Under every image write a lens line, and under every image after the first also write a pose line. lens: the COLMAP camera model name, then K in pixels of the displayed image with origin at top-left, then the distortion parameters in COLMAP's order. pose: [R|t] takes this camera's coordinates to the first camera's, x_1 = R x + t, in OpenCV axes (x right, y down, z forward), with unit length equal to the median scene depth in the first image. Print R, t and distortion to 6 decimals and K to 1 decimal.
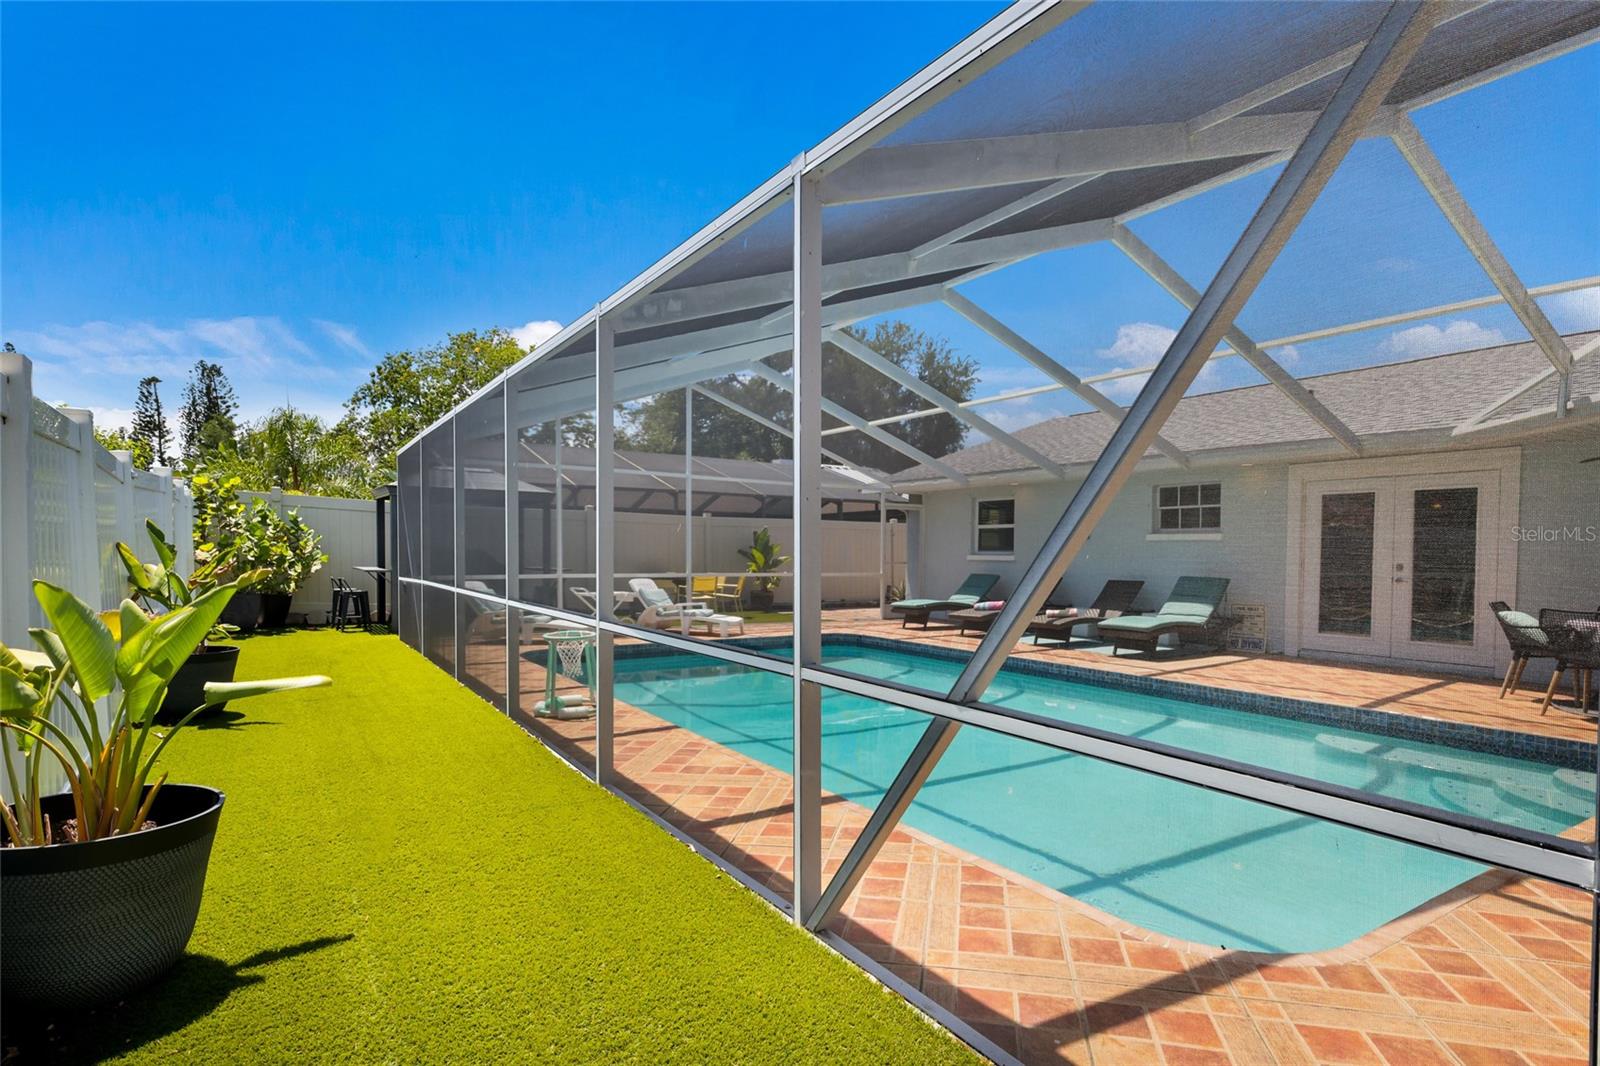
lens RADIAL K [[849.7, 0, 772.1], [0, 849.7, 555.5], [0, 0, 1]] dist [0.004147, 0.000816]
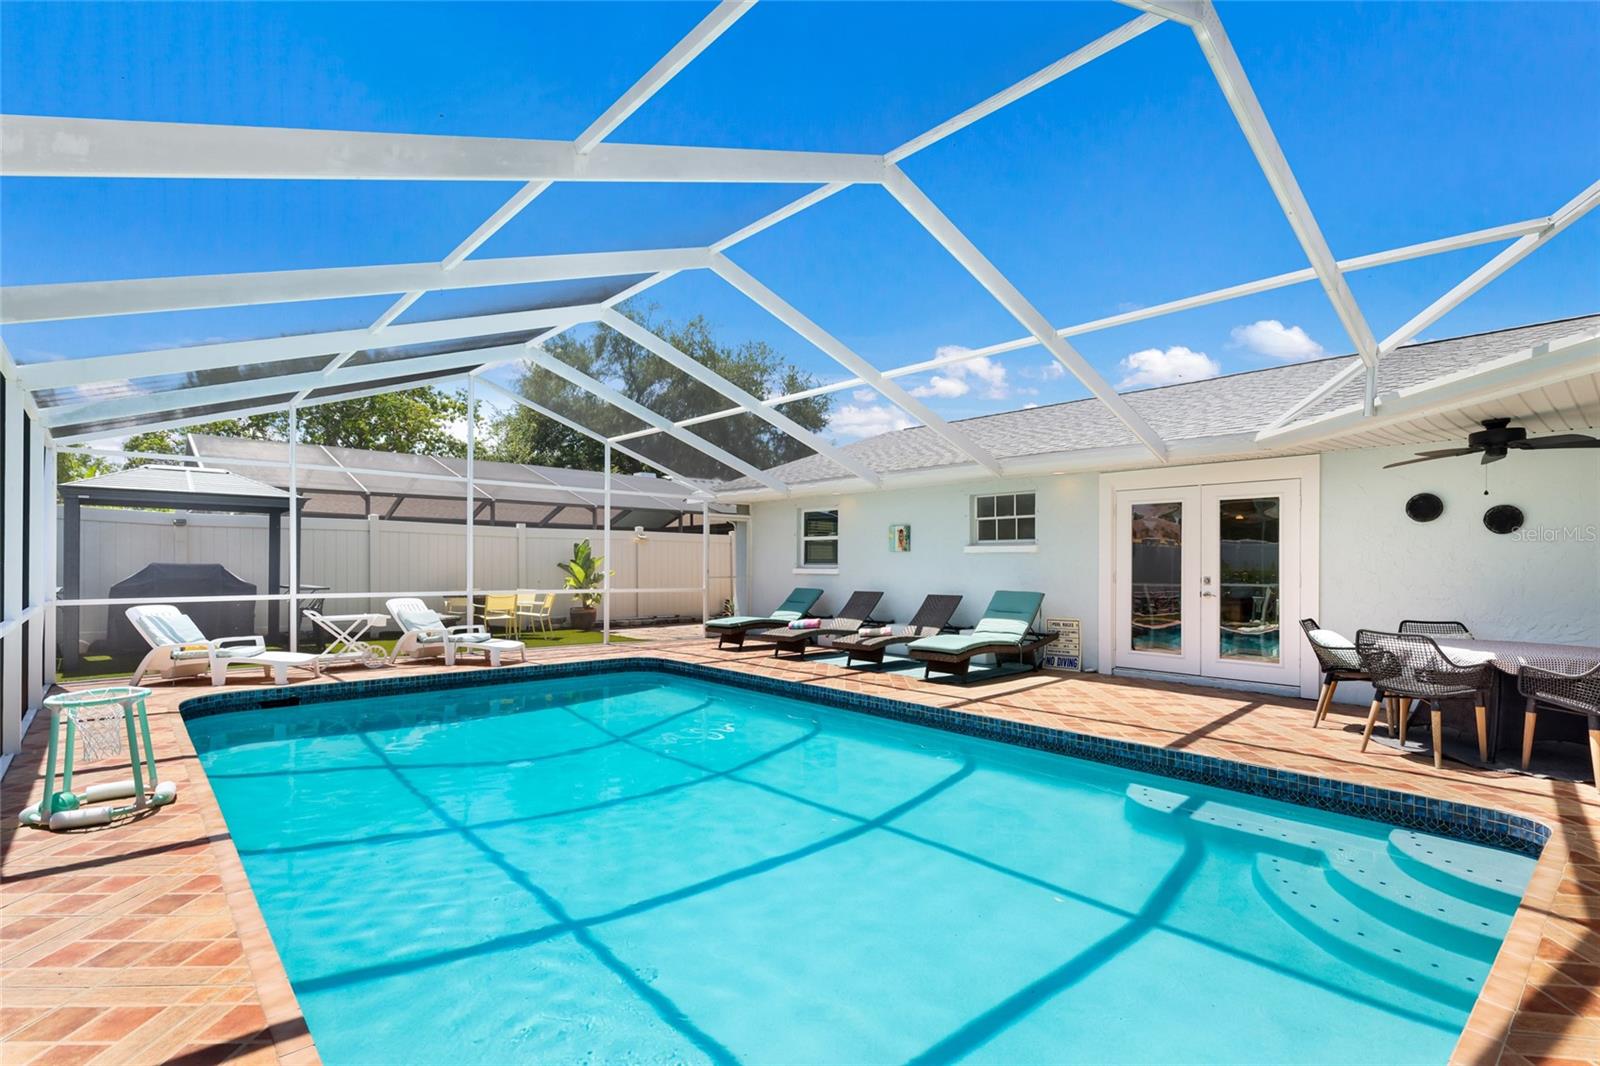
lens RADIAL K [[758.1, 0, 800.7], [0, 758.1, 541.4], [0, 0, 1]] dist [-0.001404, 0.001080]
pose [[0.988373, 0.000417, 0.152047, 0.139415], [0.004531, 0.999472, -0.032190, -0.004256], [-0.151980, 0.032504, 0.987849, 0.202647]]
